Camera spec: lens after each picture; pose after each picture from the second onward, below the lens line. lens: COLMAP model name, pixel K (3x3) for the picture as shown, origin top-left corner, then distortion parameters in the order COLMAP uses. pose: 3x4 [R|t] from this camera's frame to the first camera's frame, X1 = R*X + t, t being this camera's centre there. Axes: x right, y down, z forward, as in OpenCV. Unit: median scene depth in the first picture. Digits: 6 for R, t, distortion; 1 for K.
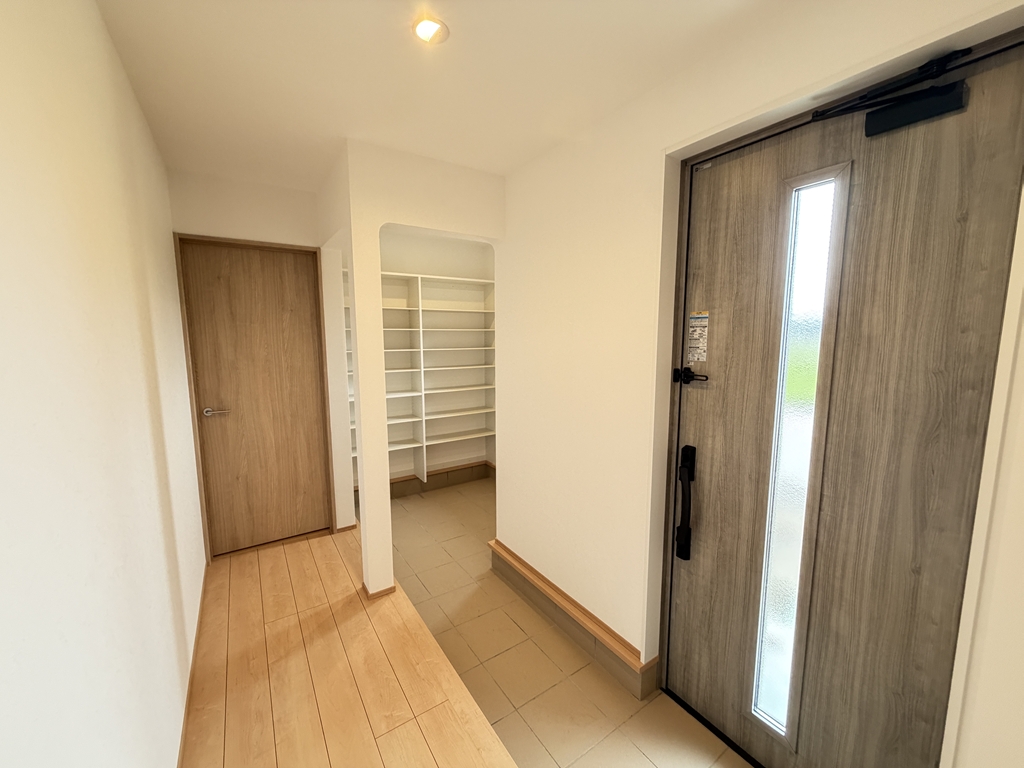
lens RADIAL K [[407.2, 0, 512.0], [0, 407.2, 384.0], [0, 0, 1]] dist [-0.001235, 0.000058]
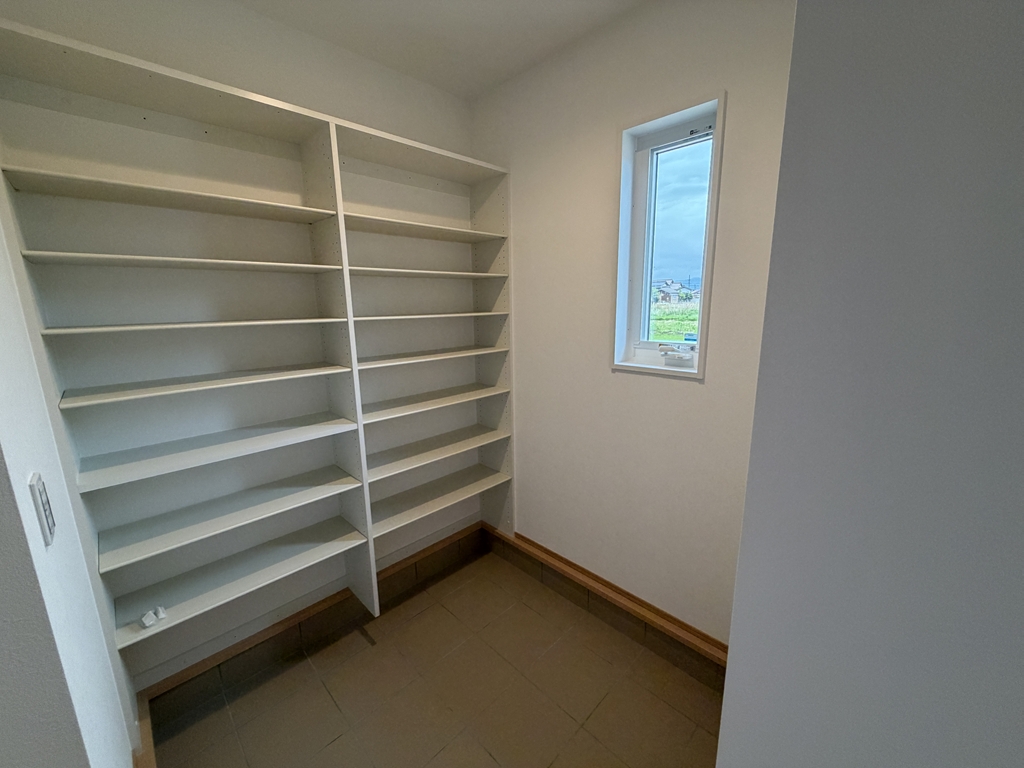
lens RADIAL K [[407.2, 0, 512.0], [0, 407.2, 384.0], [0, 0, 1]] dist [-0.001235, 0.000058]
pose [[0.987970, -0.041383, 0.149005, -0.120010], [0.029520, 0.996280, 0.080965, -0.045821], [-0.151801, -0.075592, 0.985516, 0.543819]]
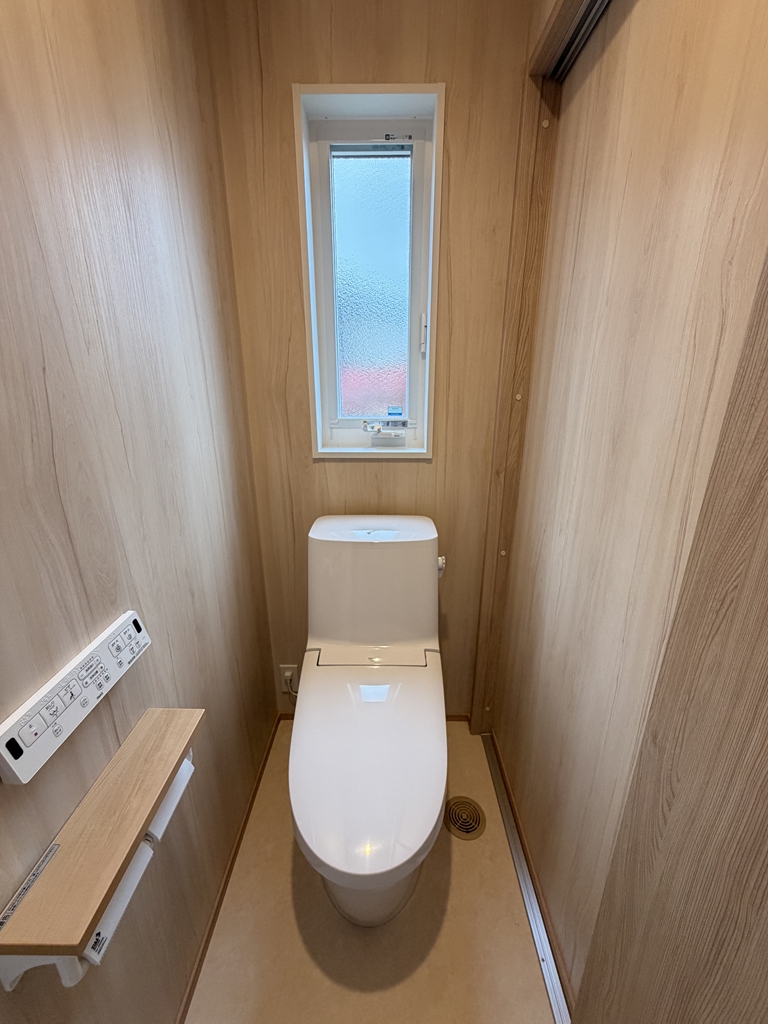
lens RADIAL K [[407.2, 0, 384.0], [0, 407.2, 512.0], [0, 0, 1]] dist [-0.001235, 0.000058]
pose [[0.604908, -0.262620, 0.751742, -0.218756], [0.089864, 0.960533, 0.263250, -0.078305], [-0.791208, -0.091687, 0.604635, 0.839586]]
